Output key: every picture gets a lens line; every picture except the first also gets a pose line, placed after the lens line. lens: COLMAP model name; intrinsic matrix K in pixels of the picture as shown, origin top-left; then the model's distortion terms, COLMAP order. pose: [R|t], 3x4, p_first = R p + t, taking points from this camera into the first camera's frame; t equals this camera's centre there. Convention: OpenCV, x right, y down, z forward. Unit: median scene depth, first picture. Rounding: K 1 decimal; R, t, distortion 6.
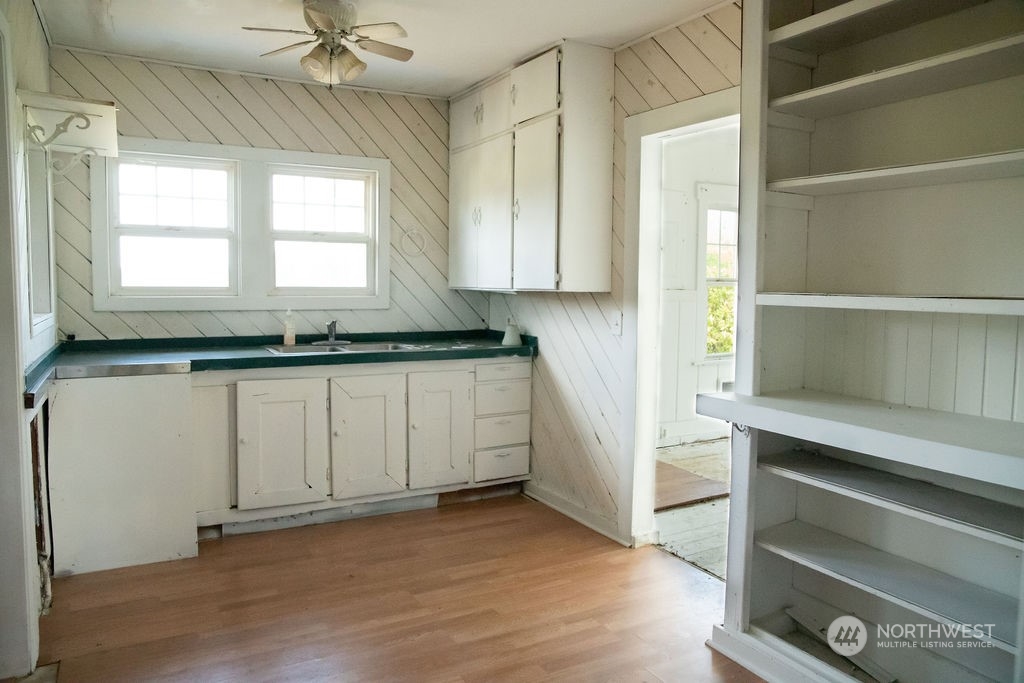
lens RADIAL K [[704.9, 0, 512.0], [0, 704.9, 341.5], [0, 0, 1]] dist [-0.108724, 0.098429]
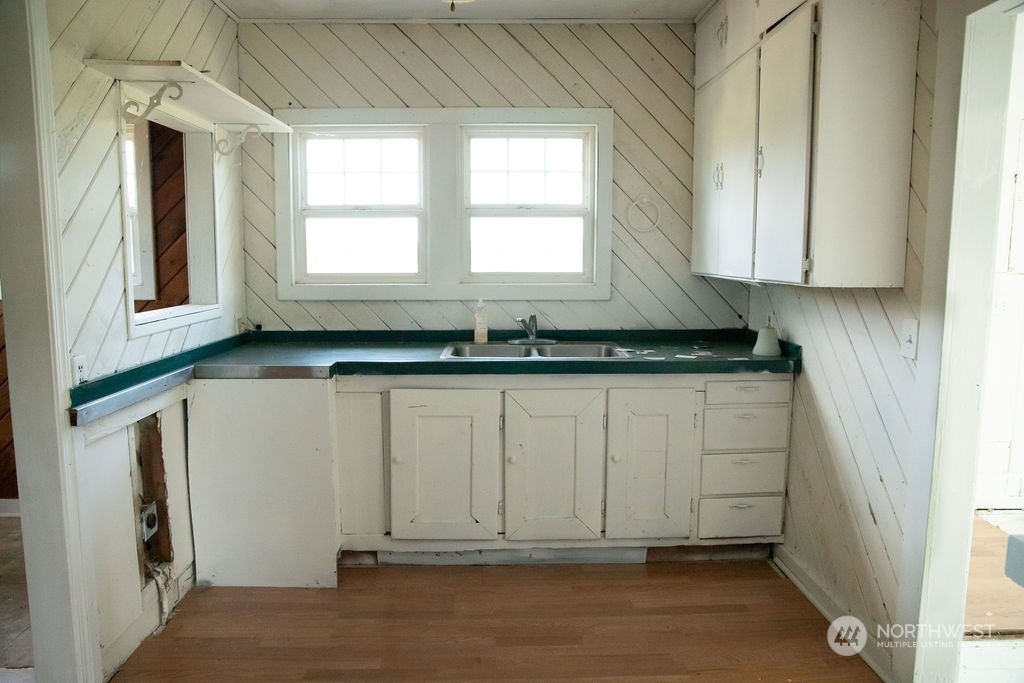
lens RADIAL K [[704.9, 0, 512.0], [0, 704.9, 341.5], [0, 0, 1]] dist [-0.108724, 0.098429]
pose [[0.884291, 0.047153, -0.464549, 0.109792], [-0.027931, 0.998448, 0.048177, -0.039207], [0.466100, -0.029628, 0.884236, 0.280562]]
